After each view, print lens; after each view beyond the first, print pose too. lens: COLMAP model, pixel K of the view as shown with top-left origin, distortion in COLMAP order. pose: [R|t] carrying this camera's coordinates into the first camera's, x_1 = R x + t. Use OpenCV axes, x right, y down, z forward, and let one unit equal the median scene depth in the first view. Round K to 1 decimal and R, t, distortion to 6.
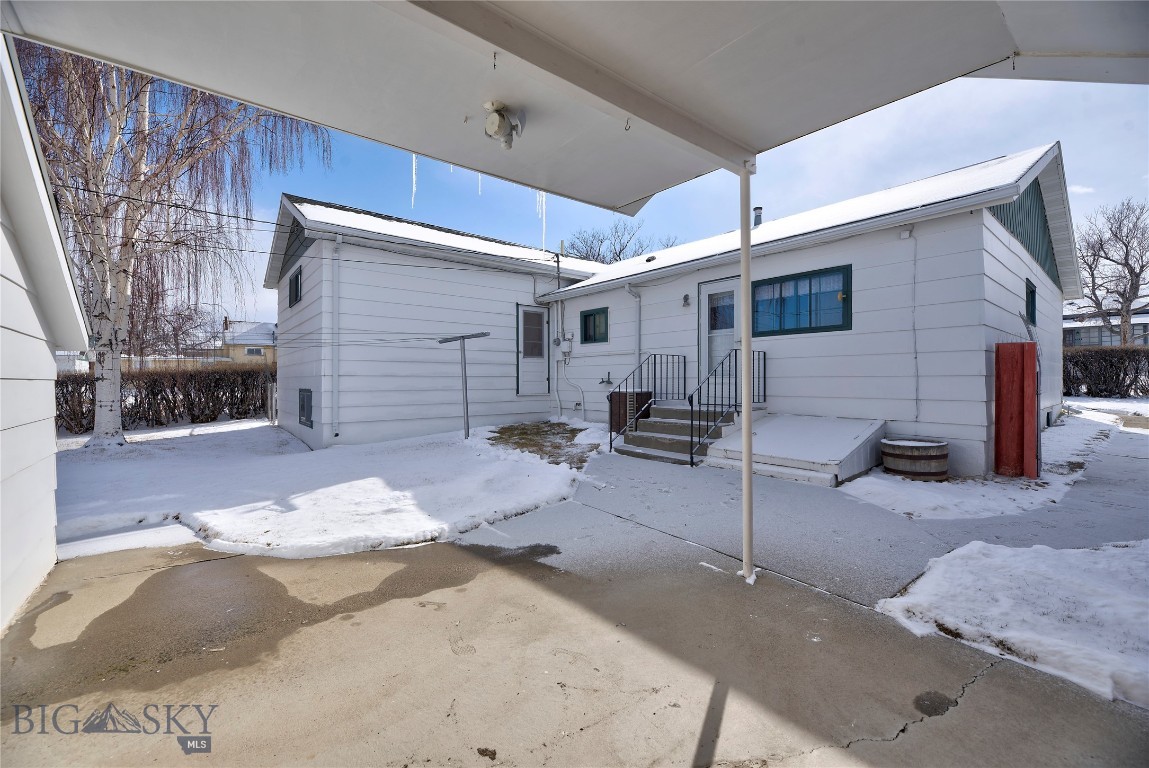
lens RADIAL K [[477.3, 0, 574.5], [0, 477.3, 384.0], [0, 0, 1]] dist [-0.000592, -0.000103]
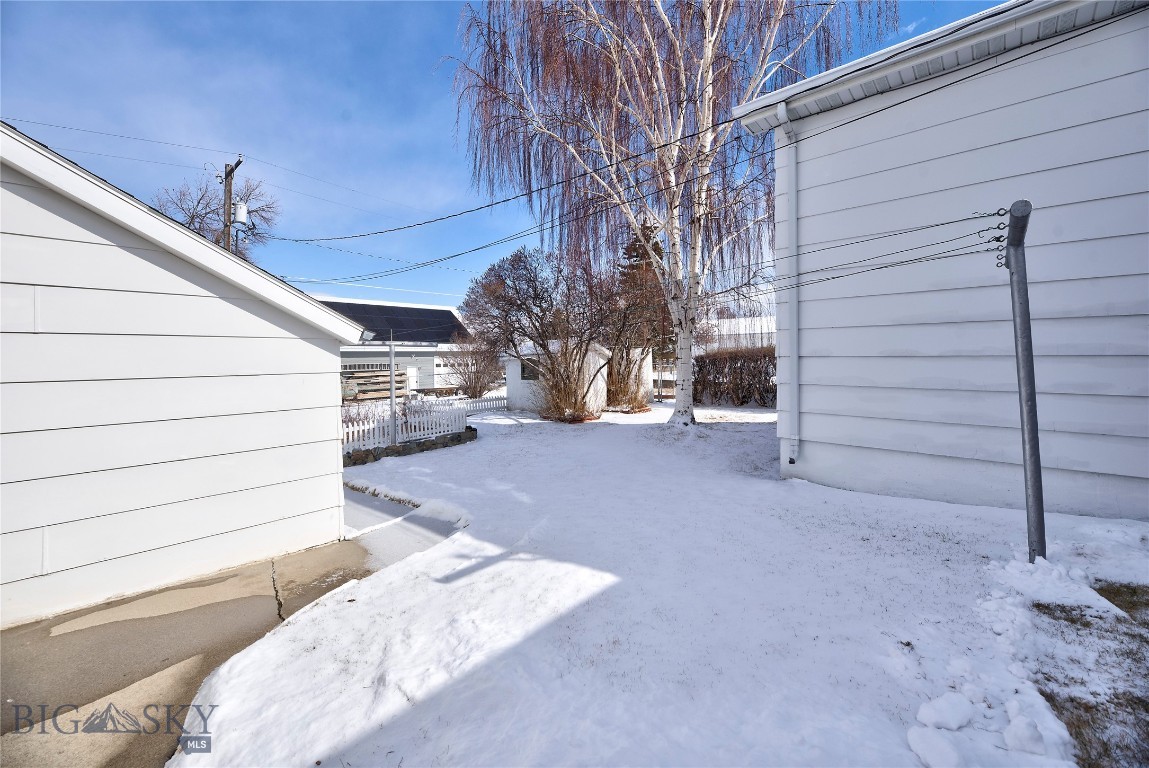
lens RADIAL K [[459.1, 0, 571.0], [0, 459.1, 350.9], [0, 0, 1]] dist [-0.002368, -0.000468]
pose [[0.130885, -0.008110, -0.991364, 0.142153], [0.012714, 0.999898, -0.006501, -0.088213], [0.991316, -0.011753, 0.130975, 1.484209]]
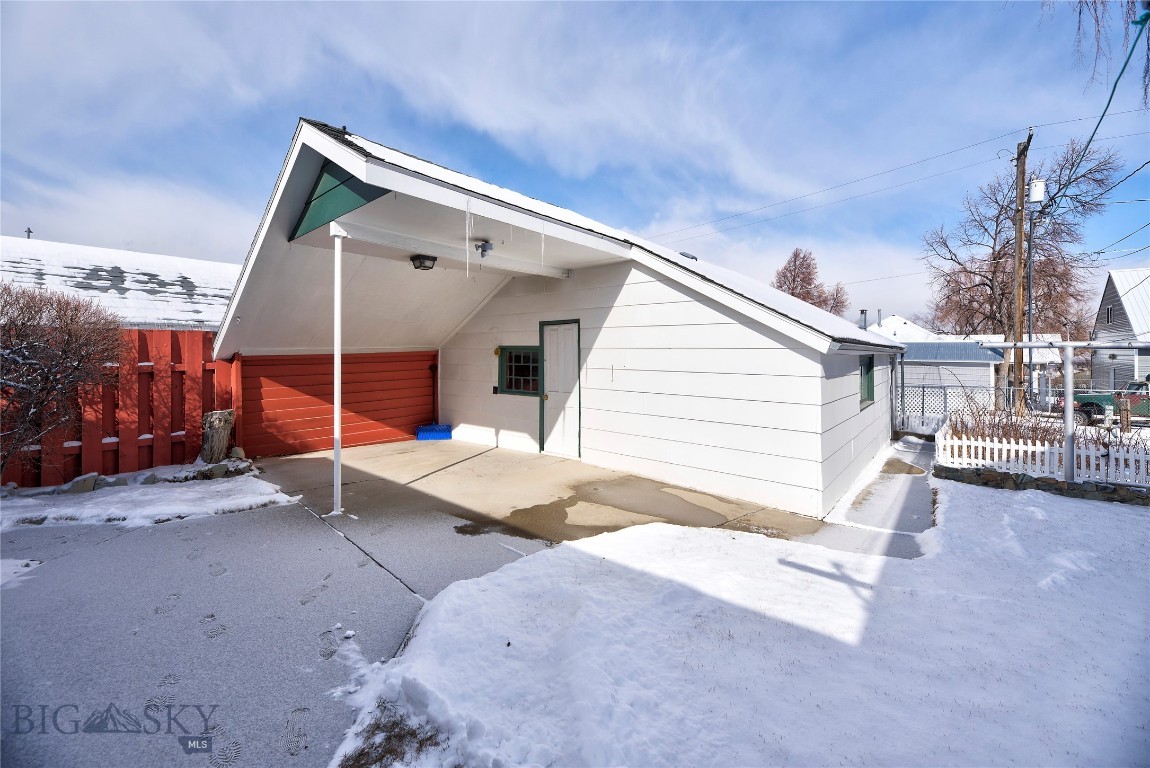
lens RADIAL K [[459.5, 0, 571.5], [0, 459.5, 350.9], [0, 0, 1]] dist [-0.002368, -0.000468]
pose [[-0.985247, -0.001436, -0.171133, -0.130809], [-0.001352, 0.999999, -0.000608, -0.128945], [0.171133, -0.000368, -0.985248, 2.309780]]
